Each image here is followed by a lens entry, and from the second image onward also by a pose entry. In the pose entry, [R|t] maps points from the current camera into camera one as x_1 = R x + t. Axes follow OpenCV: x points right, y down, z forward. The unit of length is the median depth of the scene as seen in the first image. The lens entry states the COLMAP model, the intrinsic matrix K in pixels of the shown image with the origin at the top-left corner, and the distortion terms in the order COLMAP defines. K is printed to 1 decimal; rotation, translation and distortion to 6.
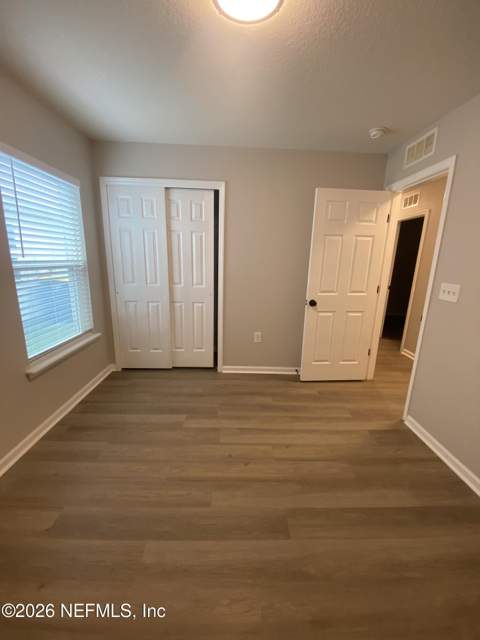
lens RADIAL K [[270.2, 0, 240.0], [0, 270.2, 320.0], [0, 0, 1]] dist [-0.000152, -0.000030]
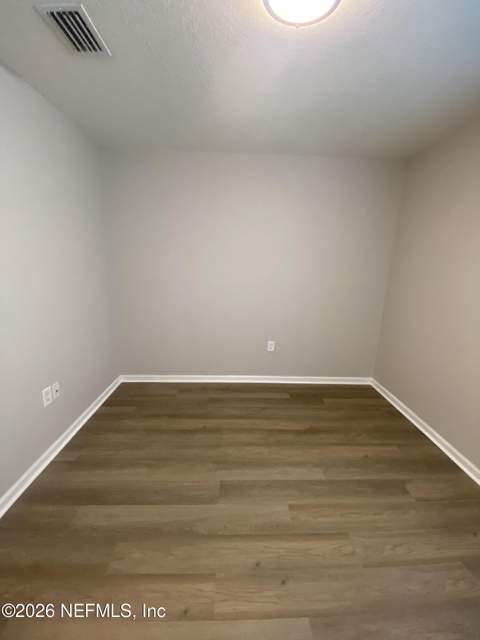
lens RADIAL K [[270.2, 0, 240.0], [0, 270.2, 320.0], [0, 0, 1]] dist [-0.000152, -0.000030]
pose [[-0.998142, -0.056446, -0.022922, 0.111529], [-0.060833, 0.902985, 0.425344, -0.309738], [-0.003311, 0.425948, -0.904741, 1.252588]]
